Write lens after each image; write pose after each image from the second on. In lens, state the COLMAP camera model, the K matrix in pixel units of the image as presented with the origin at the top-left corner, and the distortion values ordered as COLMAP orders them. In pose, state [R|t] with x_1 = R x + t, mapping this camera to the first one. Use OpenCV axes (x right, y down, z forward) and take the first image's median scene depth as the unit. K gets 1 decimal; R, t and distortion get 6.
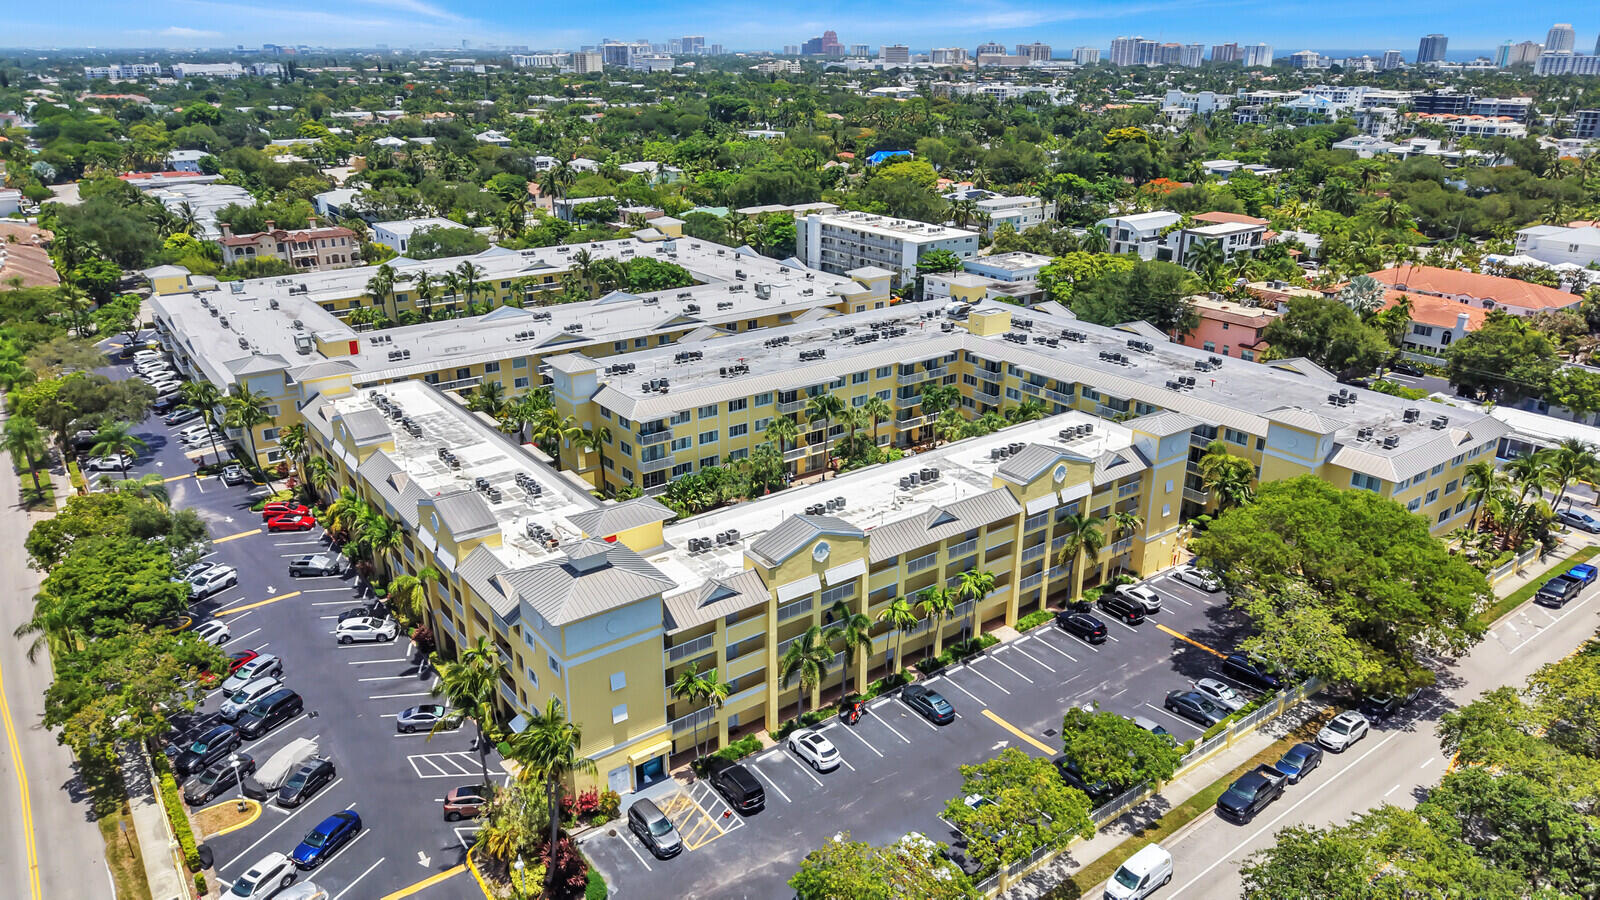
lens RADIAL K [[1068.2, 0, 800.0], [0, 1068.2, 450.0], [0, 0, 1]] dist [0.041802, -0.047361]
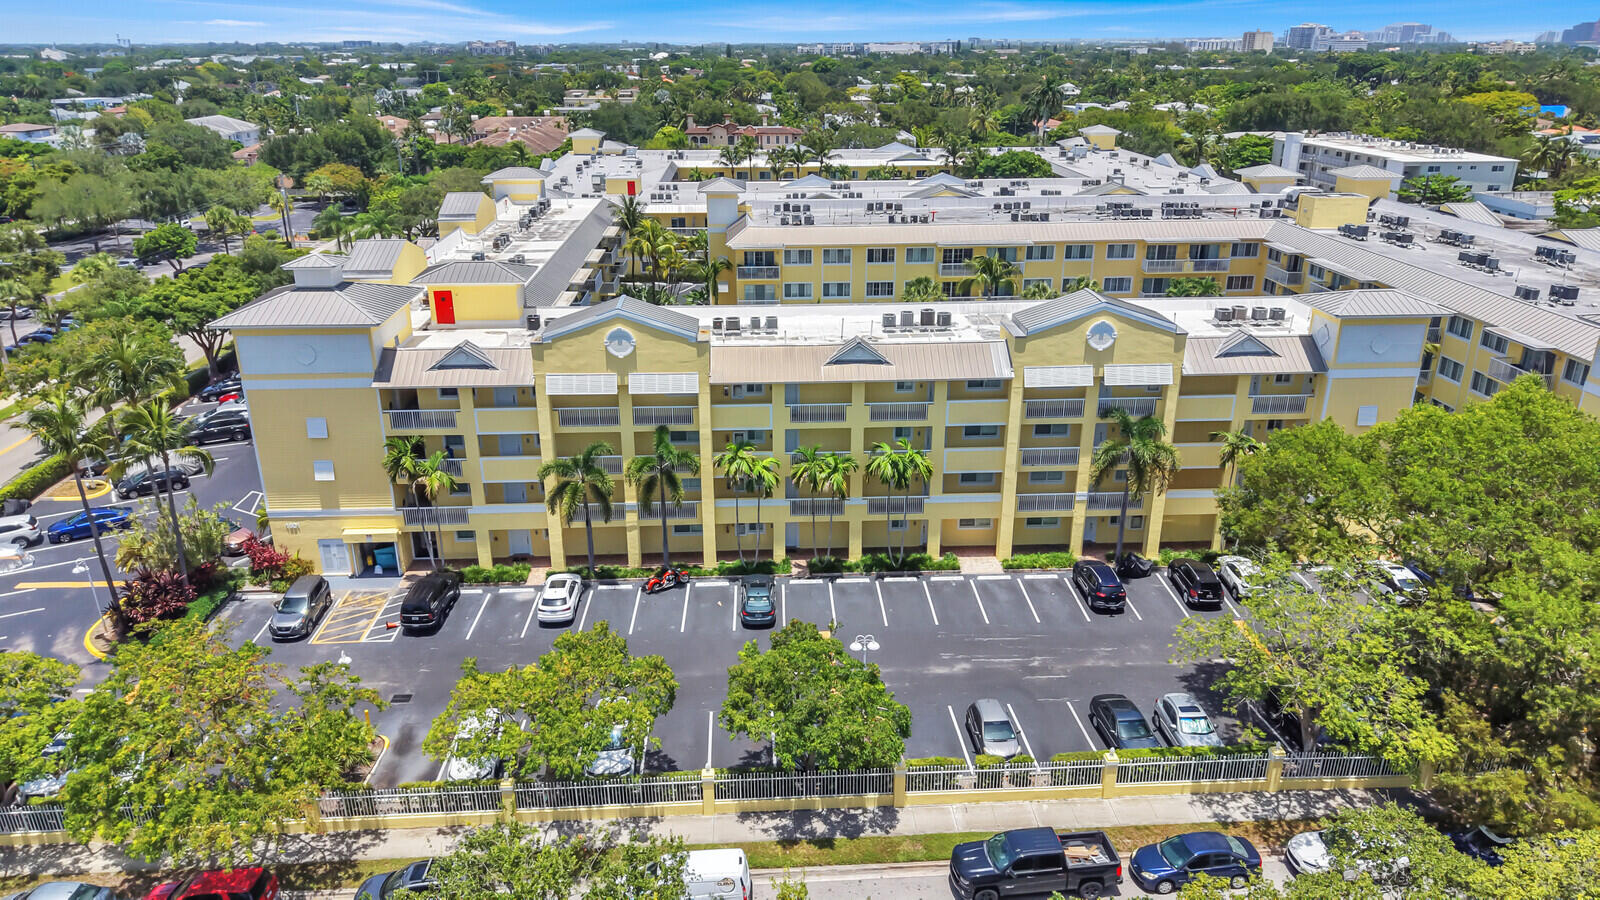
lens RADIAL K [[1064.5, 0, 800.0], [0, 1064.5, 450.0], [0, 0, 1]] dist [0.043982, -0.096862]
pose [[0.825774, 0.191656, -0.530439, 0.416301], [-0.189838, 0.980066, 0.058579, 0.079718], [0.531093, 0.052325, 0.845697, 0.354487]]
